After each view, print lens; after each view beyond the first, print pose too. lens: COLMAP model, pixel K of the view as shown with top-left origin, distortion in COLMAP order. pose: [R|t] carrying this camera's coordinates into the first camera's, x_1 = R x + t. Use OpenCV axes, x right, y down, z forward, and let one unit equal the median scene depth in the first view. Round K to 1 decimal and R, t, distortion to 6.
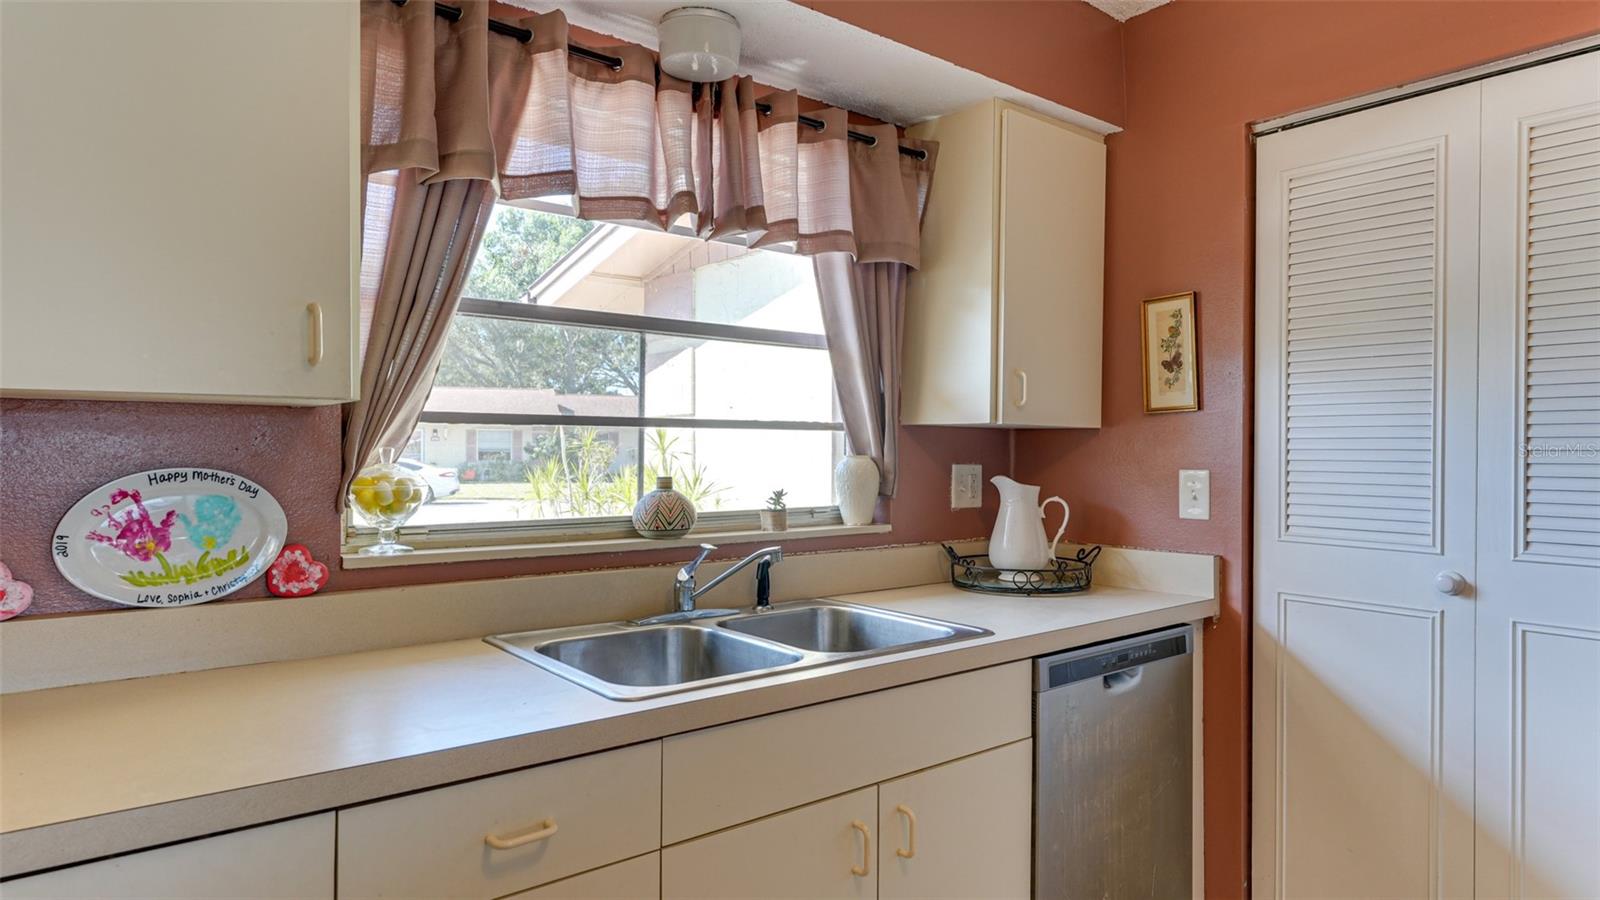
lens RADIAL K [[925.4, 0, 796.5], [0, 925.4, 452.4], [0, 0, 1]] dist [0.000850, -0.000134]
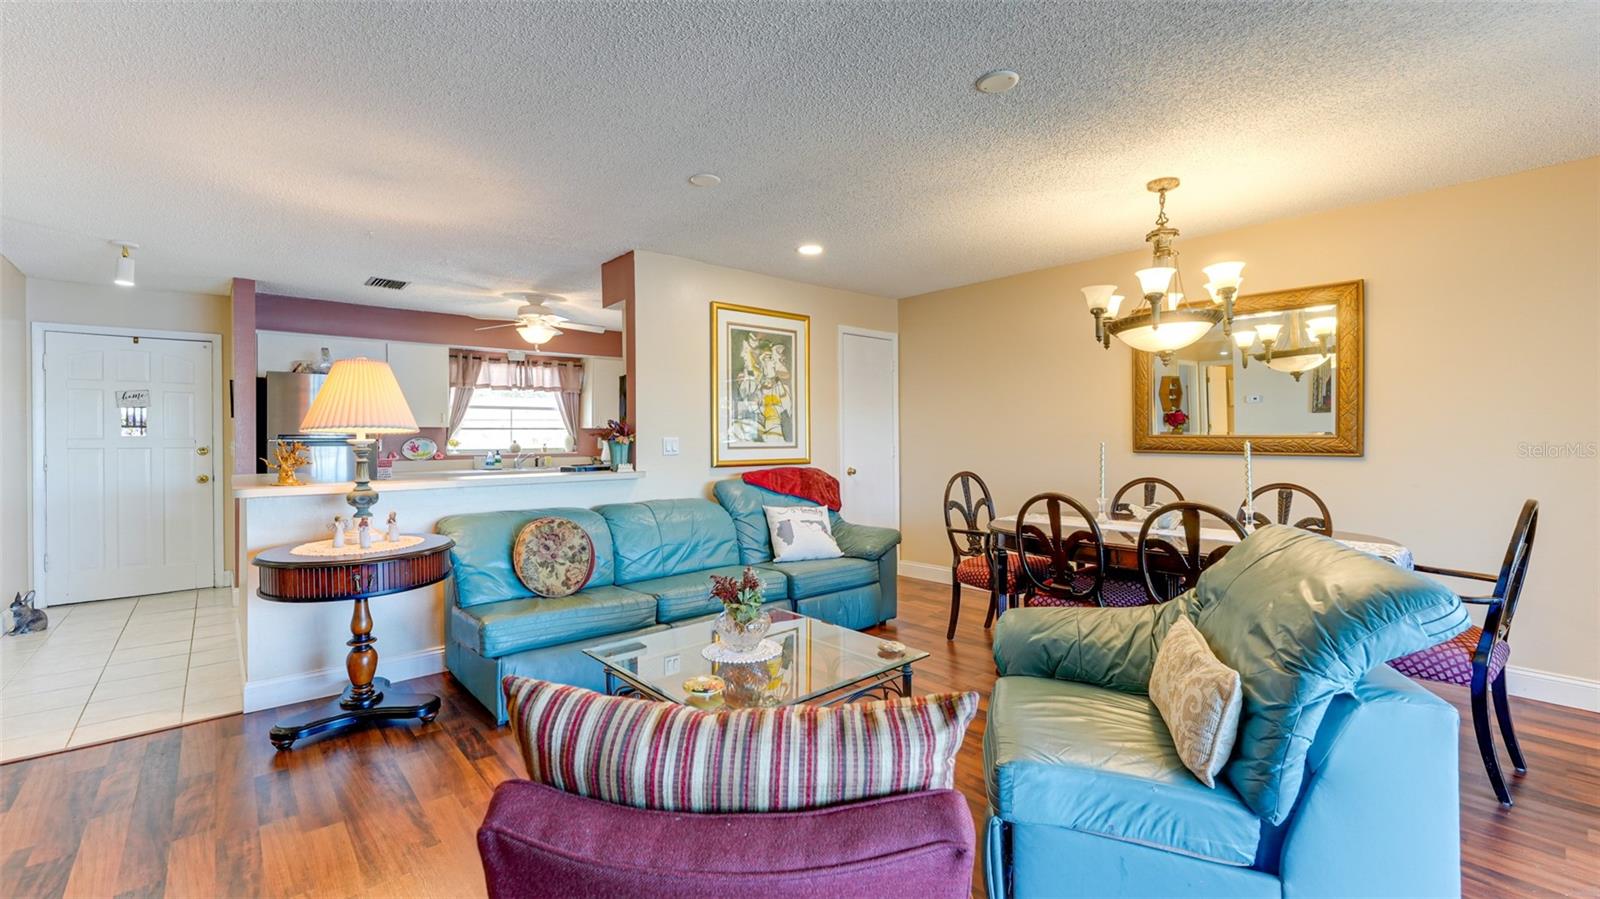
lens RADIAL K [[663.4, 0, 796.8], [0, 663.4, 448.9], [0, 0, 1]] dist [0.000117, 0.000004]
pose [[0.998947, -0.007209, 0.045318, 1.098457], [0.006701, 0.999913, 0.011344, 0.037611], [-0.045395, -0.011028, 0.998908, -2.363863]]
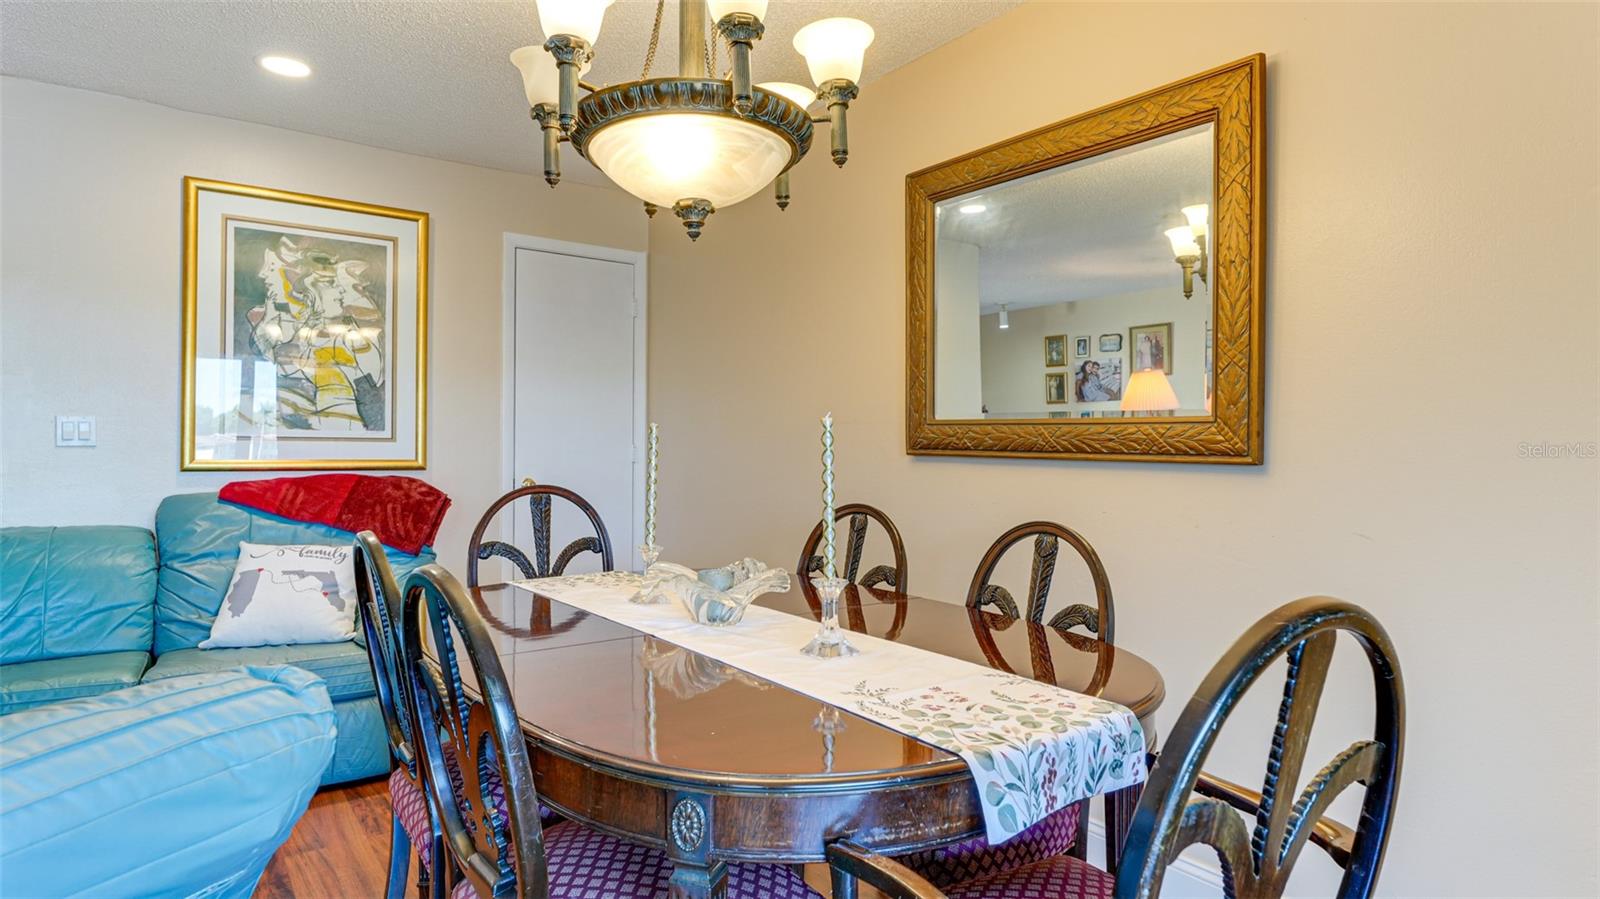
lens RADIAL K [[871.2, 0, 800.0], [0, 871.2, 449.5], [0, 0, 1]] dist [-0.002550, -0.001485]
pose [[0.999161, 0.008567, -0.040049, 2.144591], [-0.008649, 0.999961, -0.001874, 0.075361], [0.040031, 0.002219, 0.999196, -1.722315]]
